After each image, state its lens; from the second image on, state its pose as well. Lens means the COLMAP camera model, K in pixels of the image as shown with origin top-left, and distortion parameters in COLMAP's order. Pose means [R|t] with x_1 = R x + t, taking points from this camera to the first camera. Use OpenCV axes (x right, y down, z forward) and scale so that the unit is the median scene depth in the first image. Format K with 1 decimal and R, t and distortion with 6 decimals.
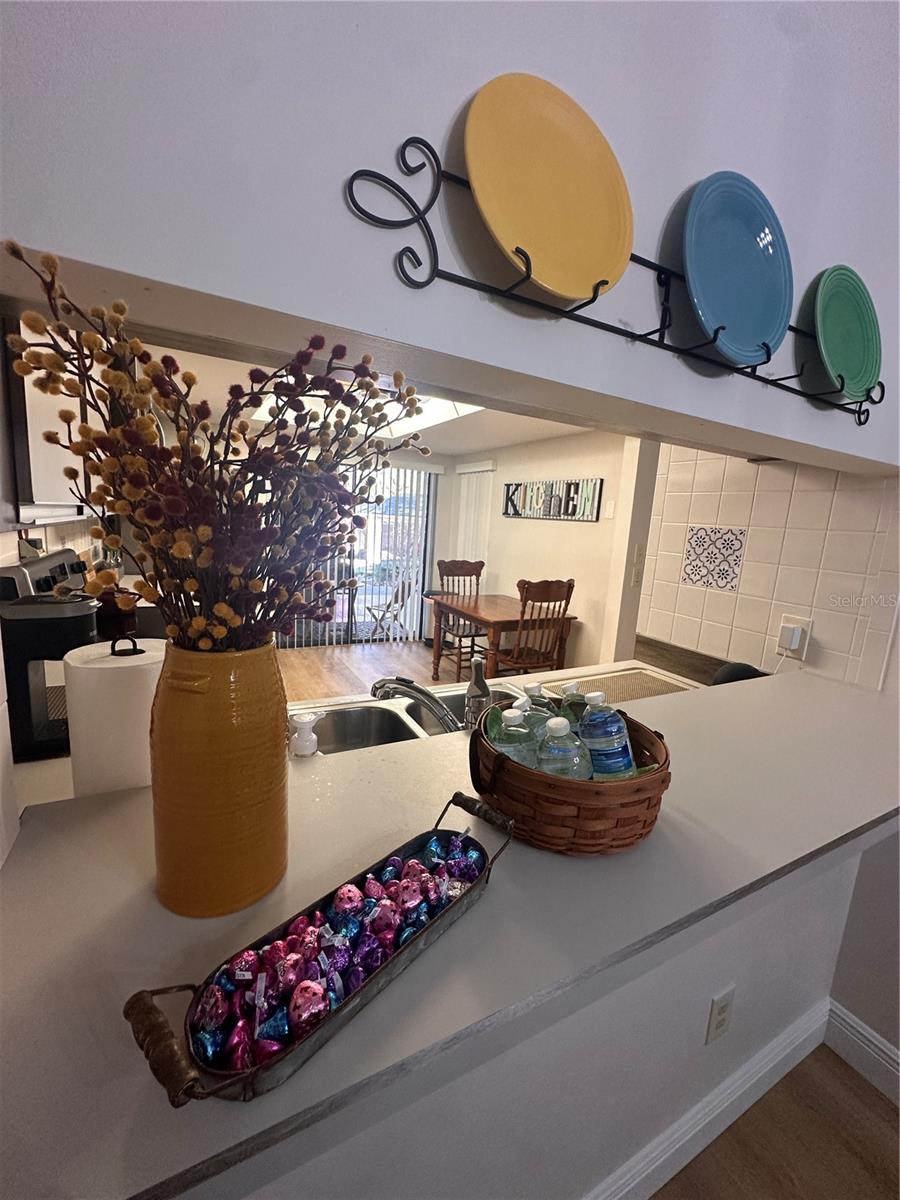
lens RADIAL K [[480.2, 0, 451.8], [0, 480.2, 599.4], [0, 0, 1]] dist [-0.009444, 0.000378]
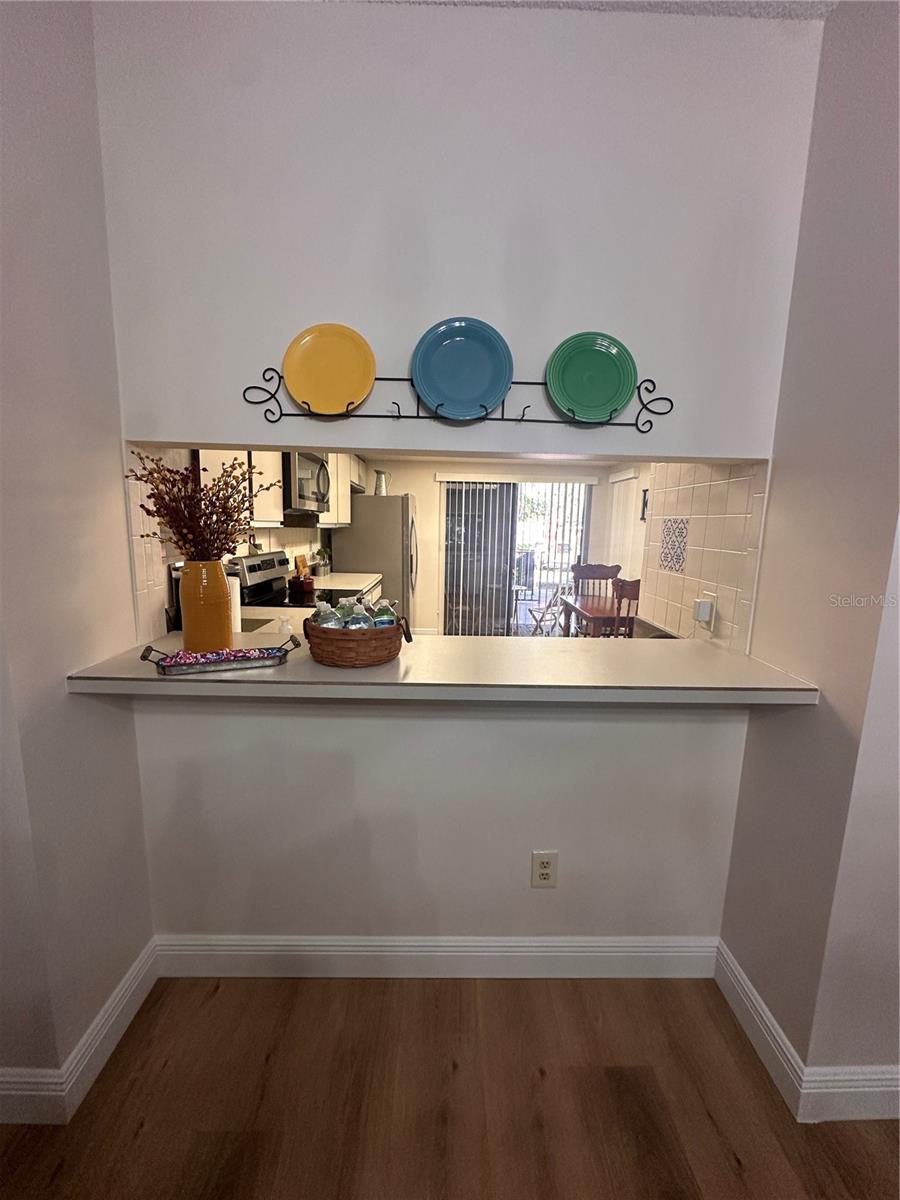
lens RADIAL K [[480.2, 0, 452.0], [0, 480.2, 597.9], [0, 0, 1]] dist [-0.009444, 0.000378]
pose [[0.891325, 0.030149, -0.452362, 0.697622], [-0.045679, 0.998681, -0.023443, 0.103865], [0.451058, 0.041559, 0.891526, -0.285454]]
